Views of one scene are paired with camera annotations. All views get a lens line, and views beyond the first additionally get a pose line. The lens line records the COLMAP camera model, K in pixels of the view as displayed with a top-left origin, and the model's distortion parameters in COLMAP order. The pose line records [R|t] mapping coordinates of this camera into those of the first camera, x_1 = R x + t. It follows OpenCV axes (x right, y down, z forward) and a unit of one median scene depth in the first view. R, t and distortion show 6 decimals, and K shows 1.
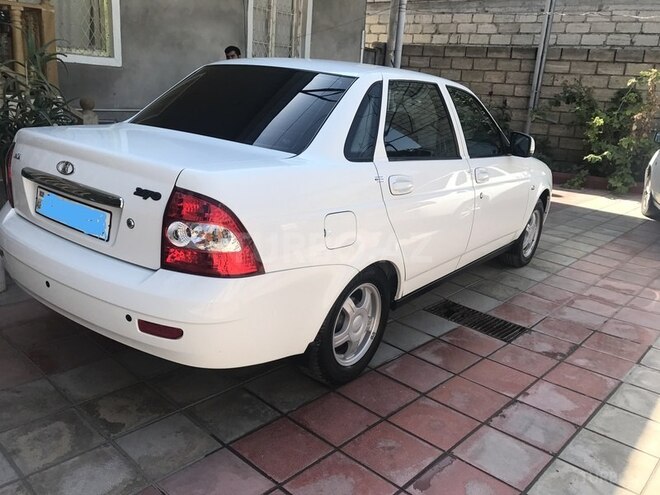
lens RADIAL K [[553.0, 0, 330.0], [0, 553.0, 247.5], [0, 0, 1]] dist [0.004644, 0.013381]
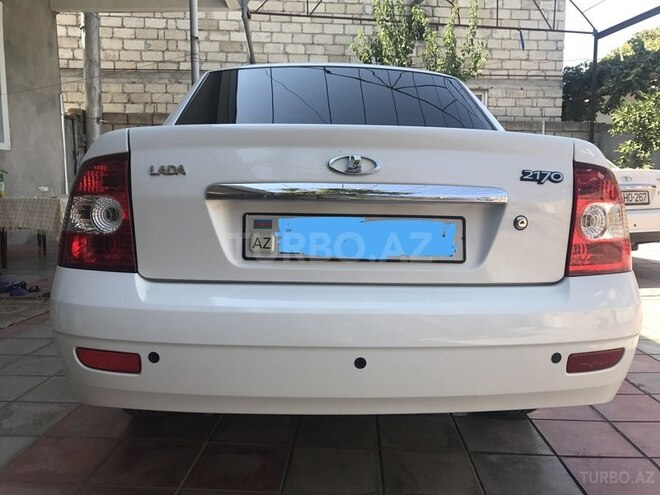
lens RADIAL K [[553.0, 0, 330.0], [0, 553.0, 247.5], [0, 0, 1]] dist [0.004644, 0.013381]
pose [[0.773816, -0.138616, 0.618057, -0.186776], [0.227711, 0.971405, -0.067232, -0.004106], [-0.591064, 0.192764, 0.783253, 0.115907]]
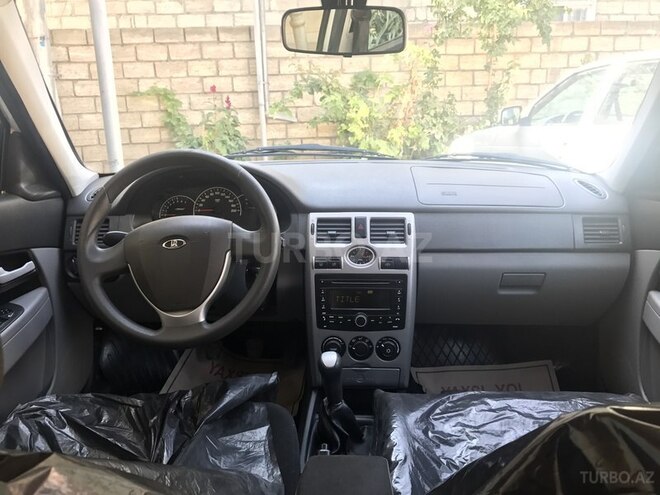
lens RADIAL K [[553.0, 0, 330.0], [0, 553.0, 247.5], [0, 0, 1]] dist [0.004644, 0.013381]
pose [[0.823208, -0.221871, 0.522592, 0.003196], [0.234562, 0.971158, 0.042823, -0.071940], [-0.517020, 0.087328, 0.851507, 0.317025]]
